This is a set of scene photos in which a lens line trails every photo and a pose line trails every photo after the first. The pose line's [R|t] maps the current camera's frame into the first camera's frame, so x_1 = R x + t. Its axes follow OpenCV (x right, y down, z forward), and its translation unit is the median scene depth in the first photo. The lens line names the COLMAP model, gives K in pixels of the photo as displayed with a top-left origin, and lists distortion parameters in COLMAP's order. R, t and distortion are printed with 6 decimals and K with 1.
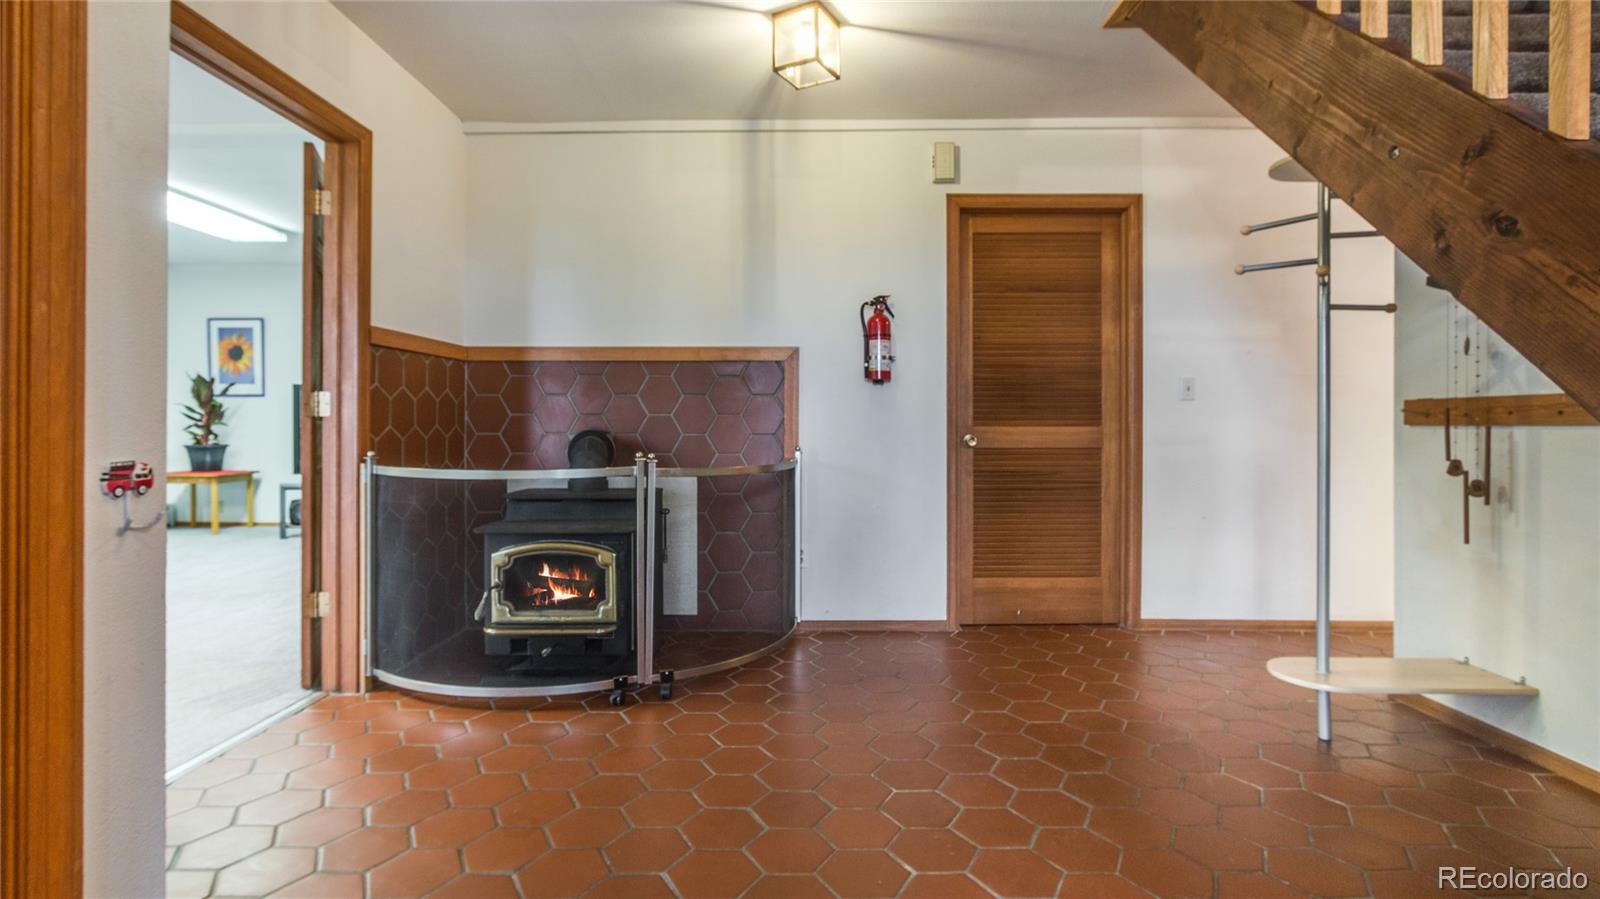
lens RADIAL K [[723.8, 0, 801.4], [0, 723.8, 428.0], [0, 0, 1]] dist [-0.001511, -0.000196]
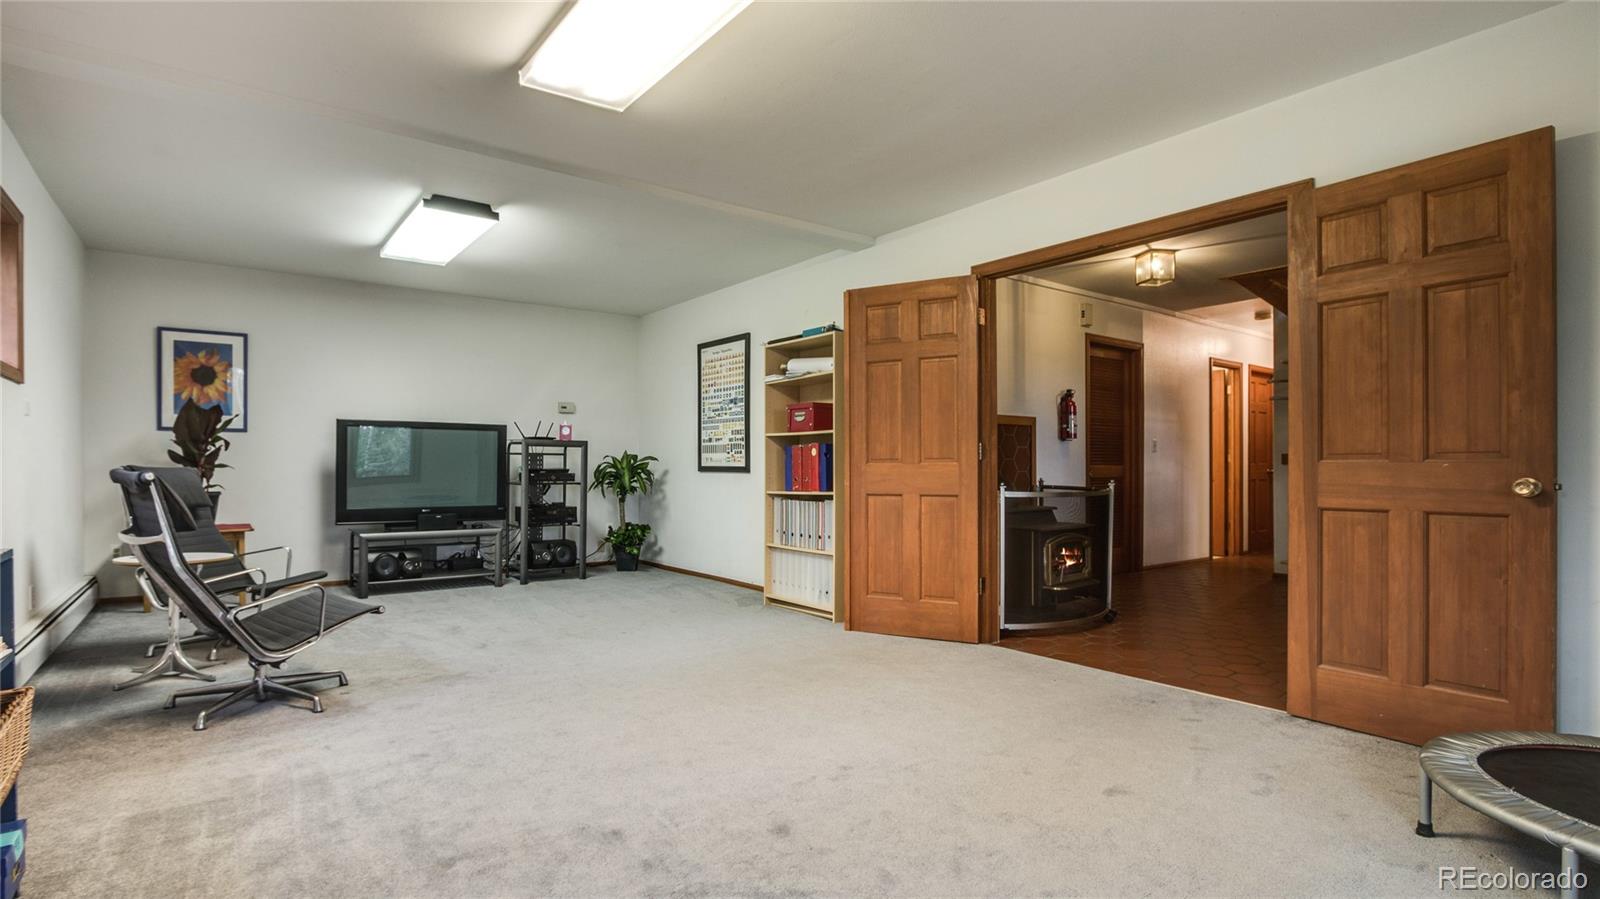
lens RADIAL K [[783.6, 0, 761.6], [0, 783.6, 461.0], [0, 0, 1]] dist [0.001618, 0.000012]
pose [[0.816796, 0.000592, 0.576926, -1.493458], [0.003516, 0.999976, -0.006003, -0.006357], [-0.576916, 0.006932, 0.816774, -0.086118]]
